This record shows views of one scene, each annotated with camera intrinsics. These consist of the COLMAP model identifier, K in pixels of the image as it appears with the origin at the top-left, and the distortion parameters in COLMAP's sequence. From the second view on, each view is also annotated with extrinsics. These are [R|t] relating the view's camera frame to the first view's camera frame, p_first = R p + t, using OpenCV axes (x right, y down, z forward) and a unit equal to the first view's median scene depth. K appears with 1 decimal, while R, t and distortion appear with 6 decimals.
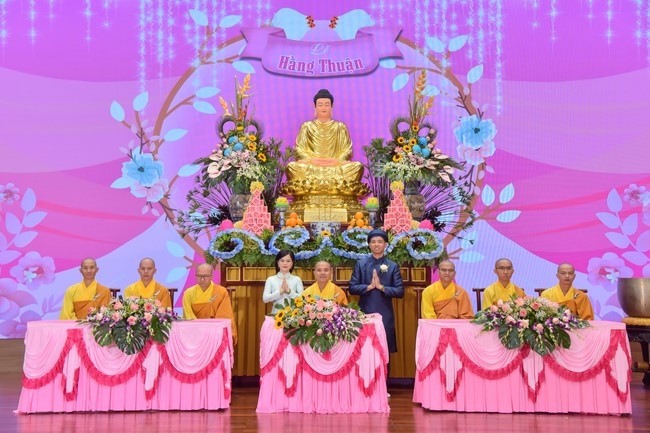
lens RADIAL K [[936.1, 0, 323.2], [0, 936.1, 218.4], [0, 0, 1]] dist [0.221546, 0.088889]
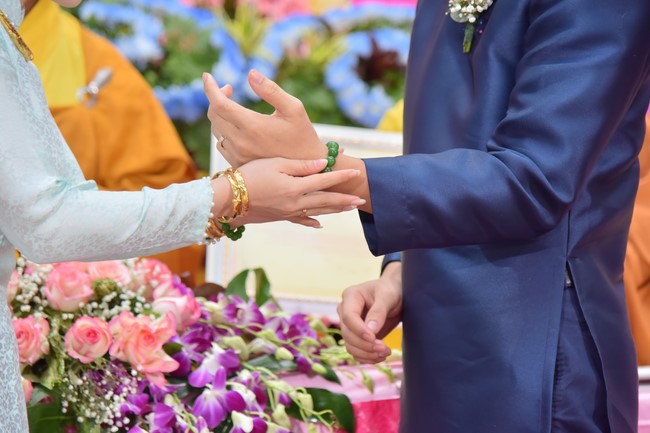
lens RADIAL K [[1951.6, 0, 325.1], [0, 1951.6, 216.3], [0, 0, 1]] dist [0.848165, 0.110647]
pose [[0.939866, 0.042407, 0.338899, -0.052927], [-0.027467, 0.998433, -0.048761, 0.075976], [-0.340436, 0.036521, 0.939558, 0.549097]]
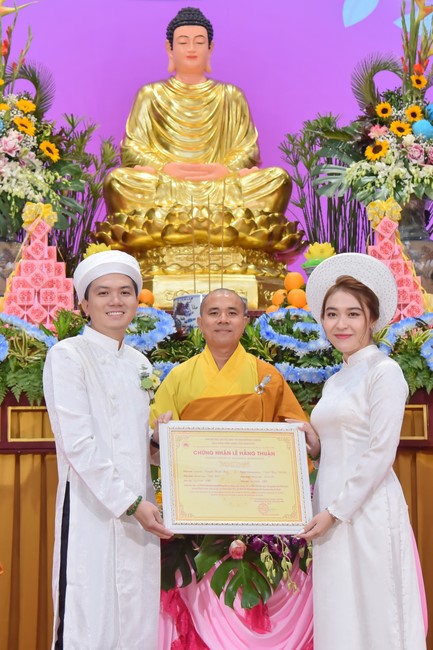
lens RADIAL K [[1605.3, 0, 170.8], [0, 1605.3, 323.8], [0, 0, 1]] dist [0.233542, 0.453390]
pose [[0.999342, -0.005551, 0.035840, -0.038060], [0.007919, 0.997770, -0.066273, 0.058421], [-0.035392, 0.066513, 0.997158, 0.298597]]
